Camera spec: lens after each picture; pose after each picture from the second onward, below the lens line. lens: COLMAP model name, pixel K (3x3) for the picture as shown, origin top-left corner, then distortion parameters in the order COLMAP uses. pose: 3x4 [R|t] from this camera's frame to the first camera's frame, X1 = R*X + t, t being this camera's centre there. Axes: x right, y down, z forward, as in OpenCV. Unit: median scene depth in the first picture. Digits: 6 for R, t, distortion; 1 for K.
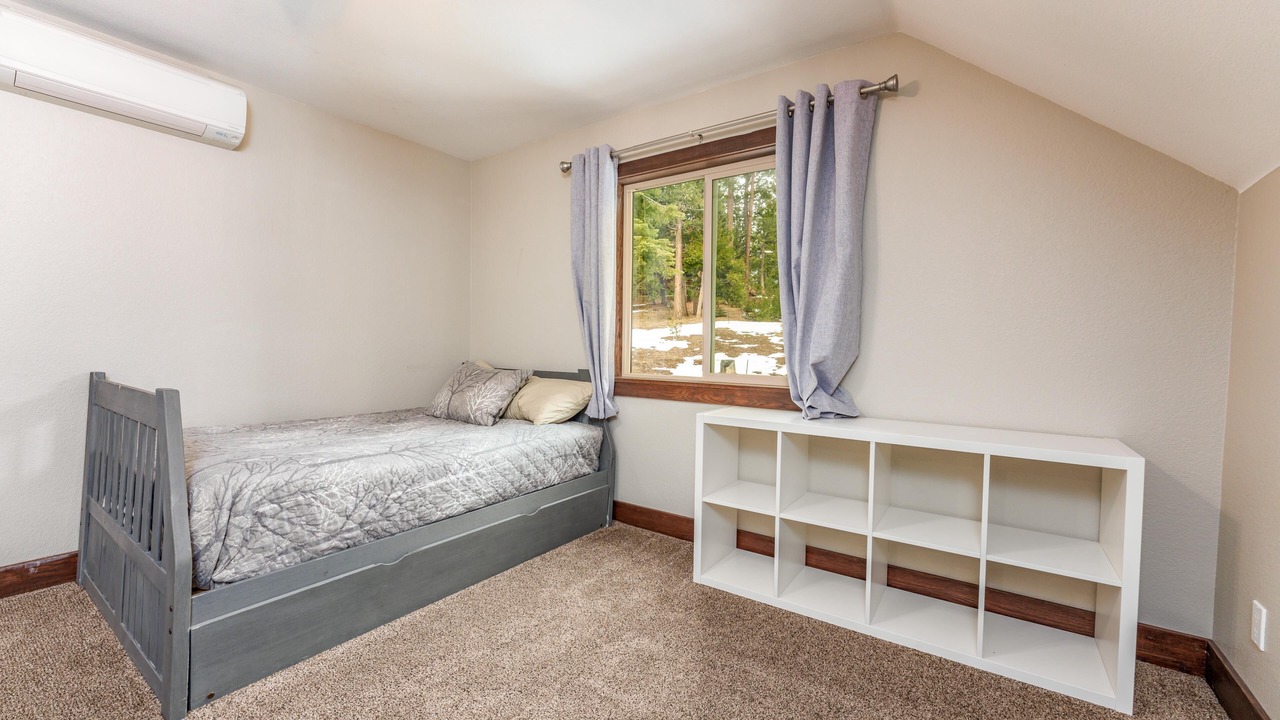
lens RADIAL K [[543.9, 0, 640.0], [0, 543.9, 360.0], [0, 0, 1]] dist [-0.001799, 0.000026]
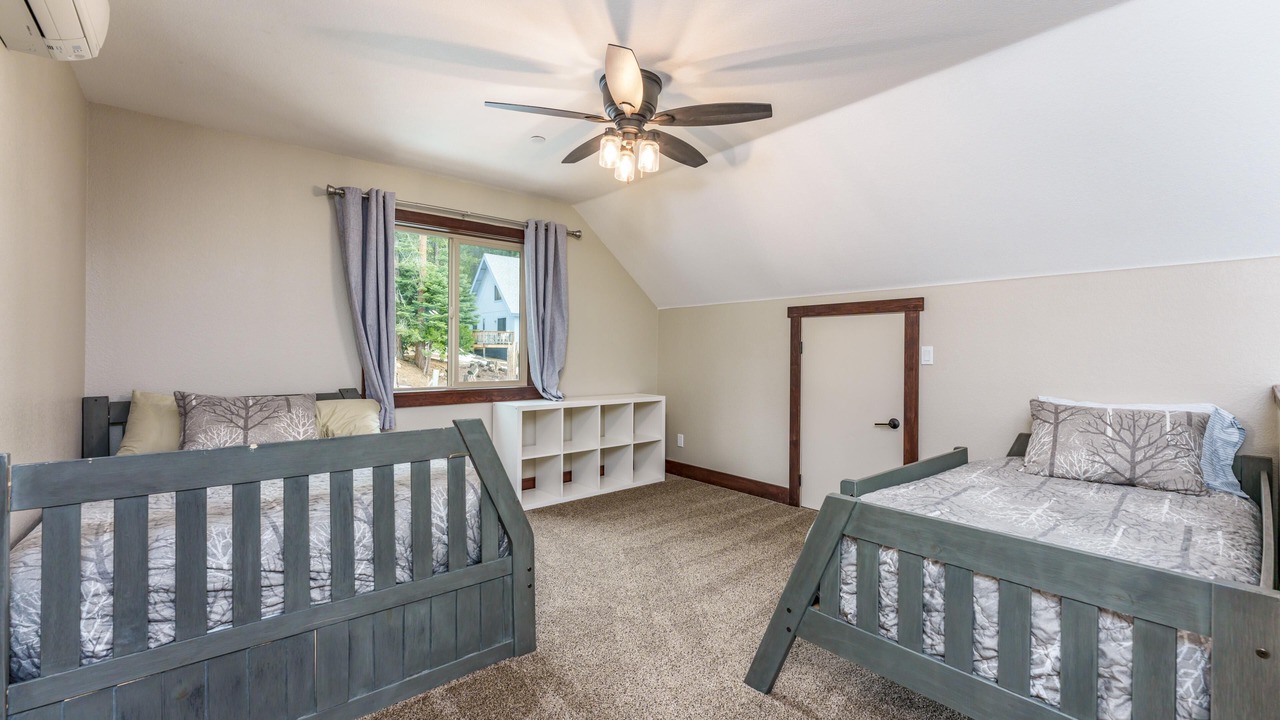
lens RADIAL K [[543.9, 0, 640.0], [0, 543.9, 360.0], [0, 0, 1]] dist [-0.001799, 0.000026]
pose [[0.209419, -0.037907, 0.977091, -1.396063], [0.017961, 0.999229, 0.034916, -0.089218], [-0.977661, 0.010238, 0.209938, 0.311388]]
